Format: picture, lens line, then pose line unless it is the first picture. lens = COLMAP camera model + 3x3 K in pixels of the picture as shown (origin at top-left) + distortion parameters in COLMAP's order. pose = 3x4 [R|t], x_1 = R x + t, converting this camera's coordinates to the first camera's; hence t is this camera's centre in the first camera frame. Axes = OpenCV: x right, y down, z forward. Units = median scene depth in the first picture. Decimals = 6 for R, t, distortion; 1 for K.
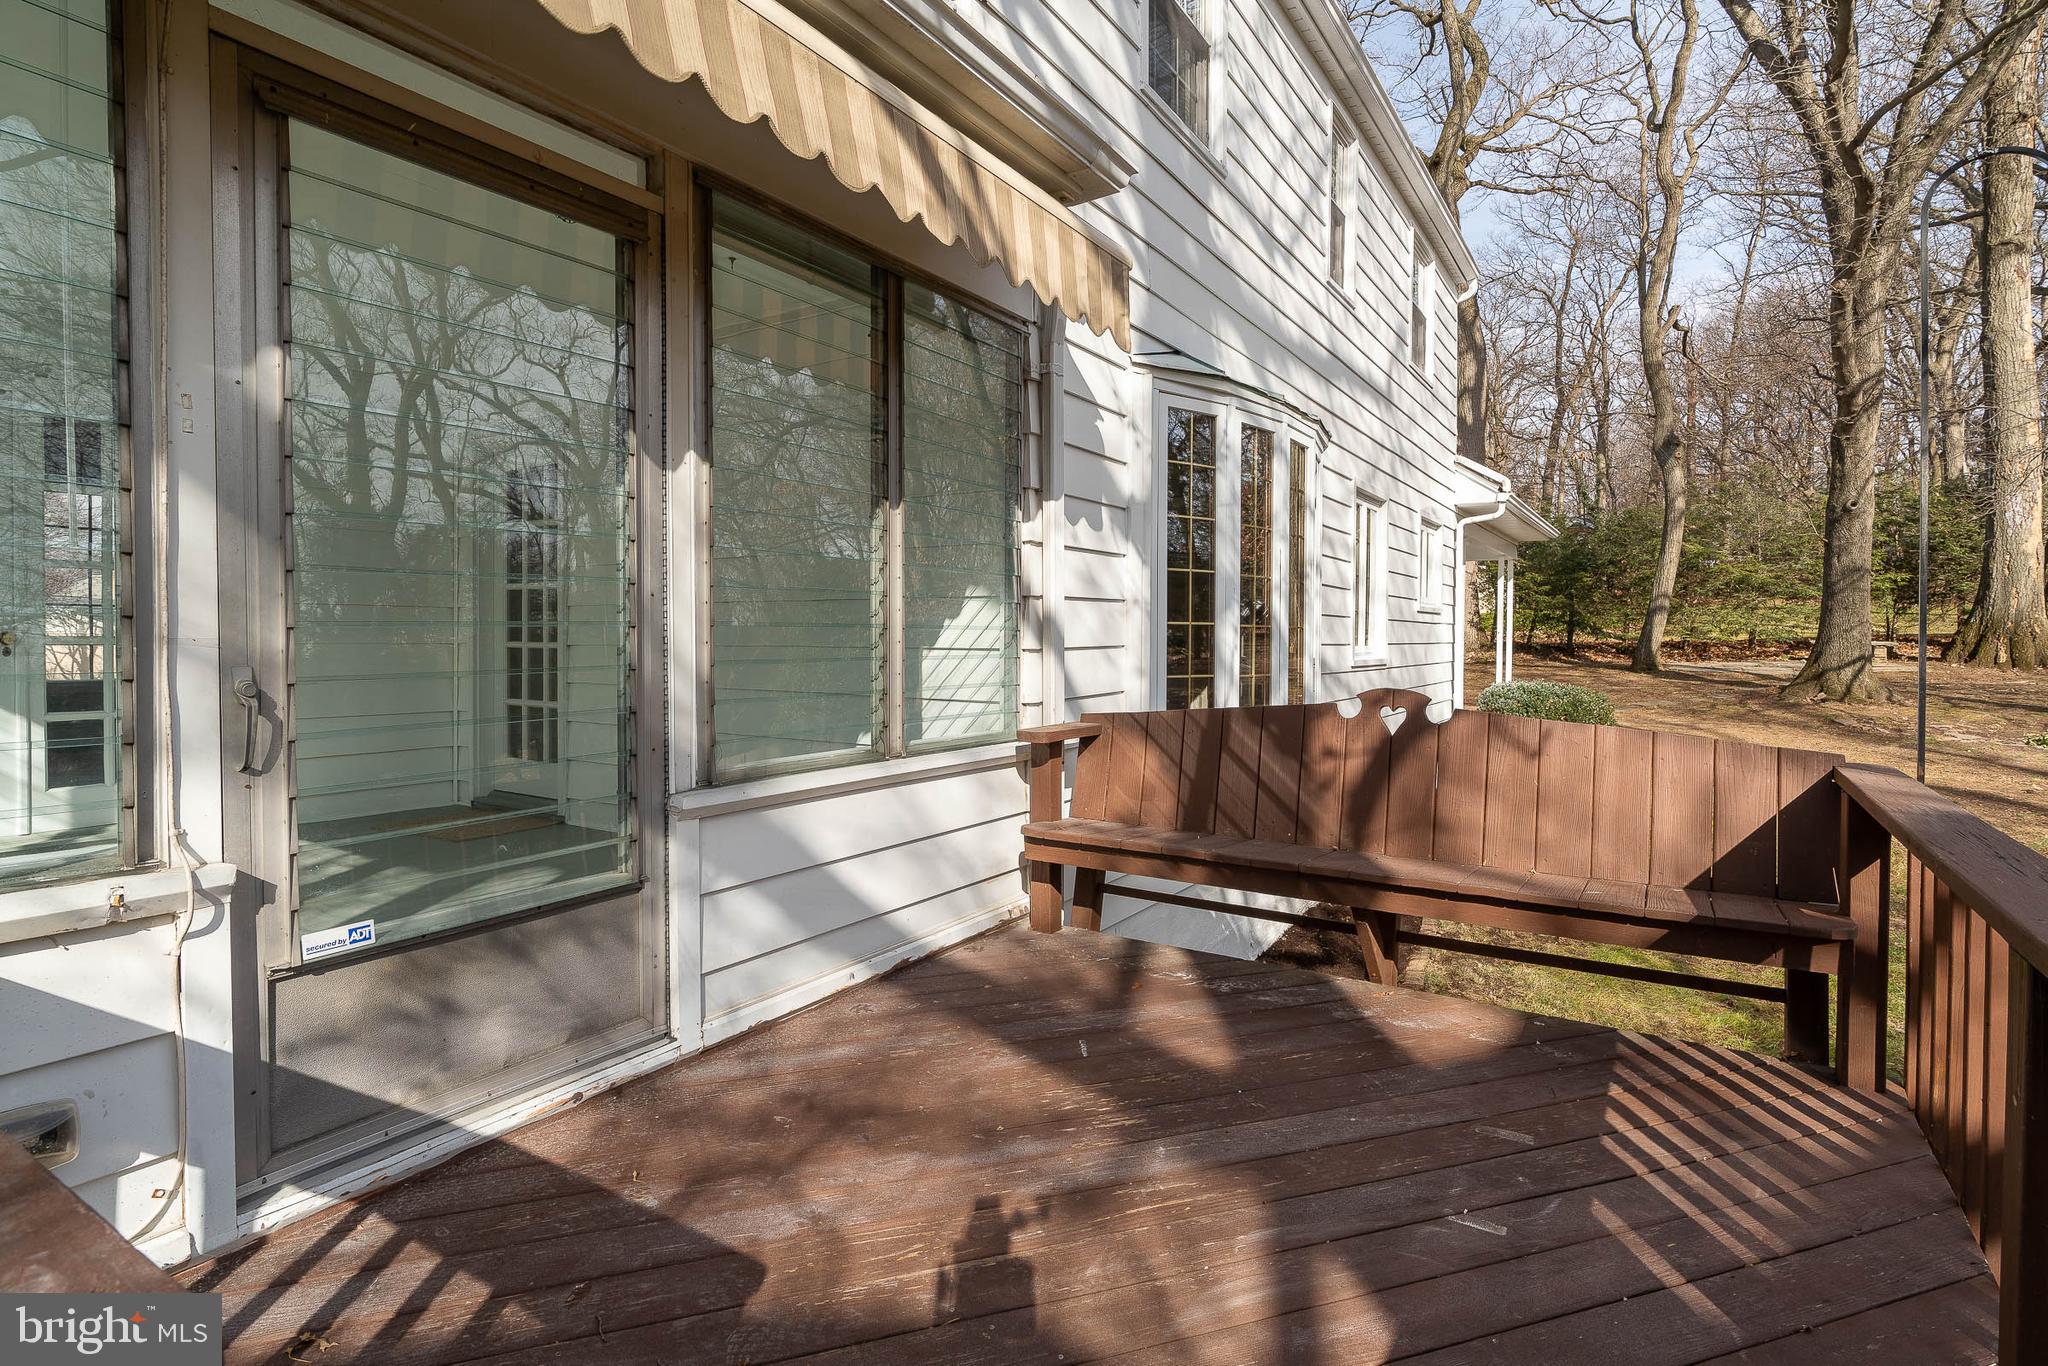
lens RADIAL K [[1033.0, 0, 1009.6], [0, 1033.0, 661.7], [0, 0, 1]] dist [-0.002496, 0.000629]
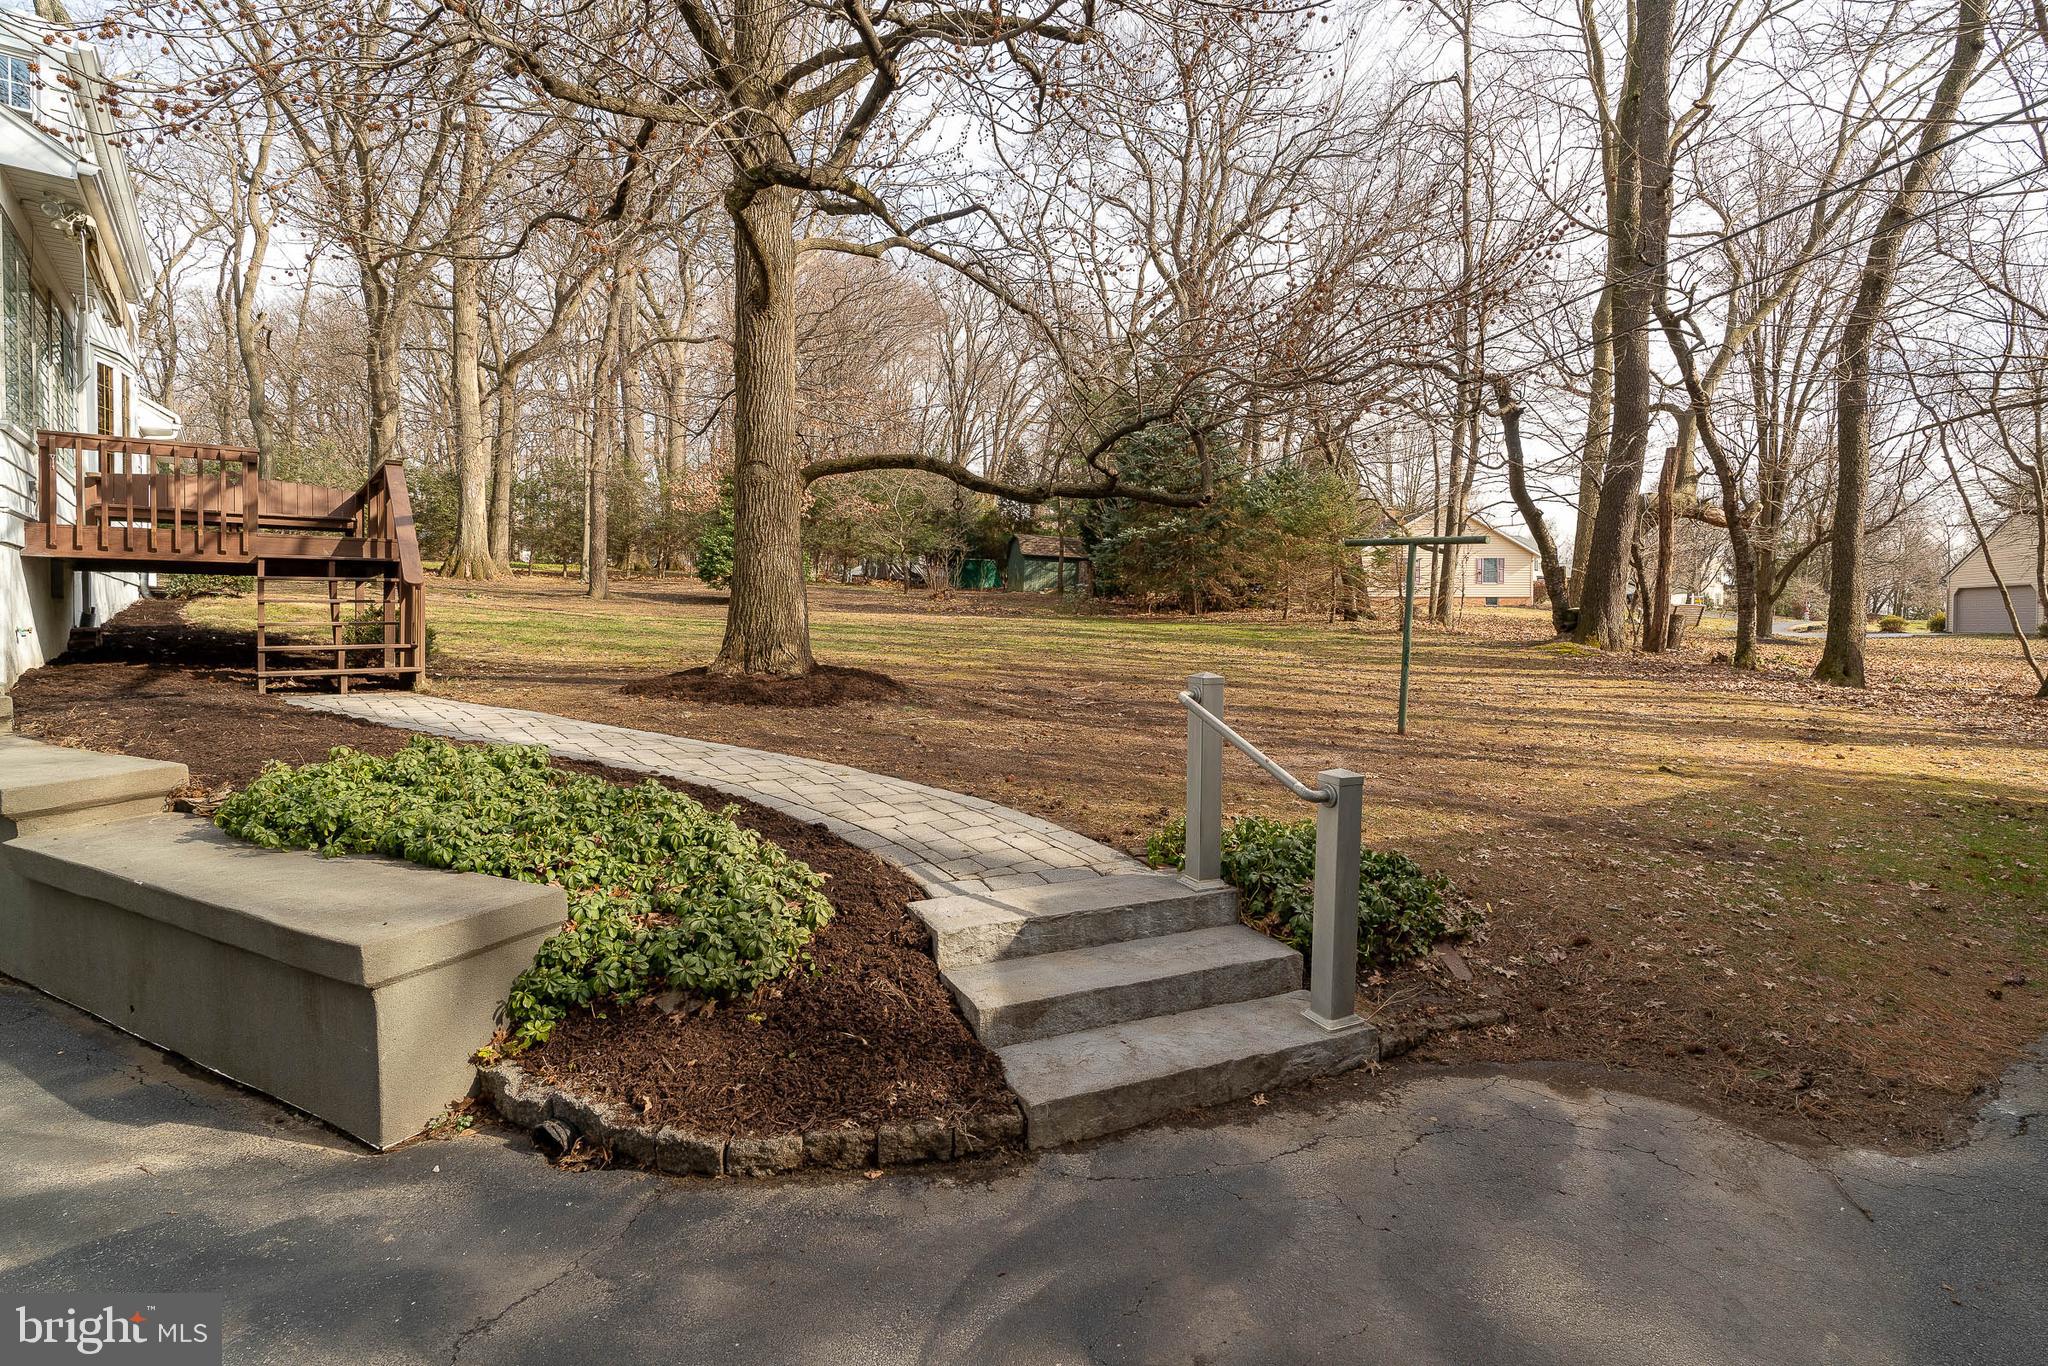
lens RADIAL K [[1001.2, 0, 1016.3], [0, 1001.2, 638.0], [0, 0, 1]] dist [0.001676, 0.000252]
pose [[0.331039, -0.017351, 0.943458, -0.312728], [0.015452, 0.999797, 0.012965, 0.093368], [-0.943491, 0.010287, 0.331239, -0.414139]]
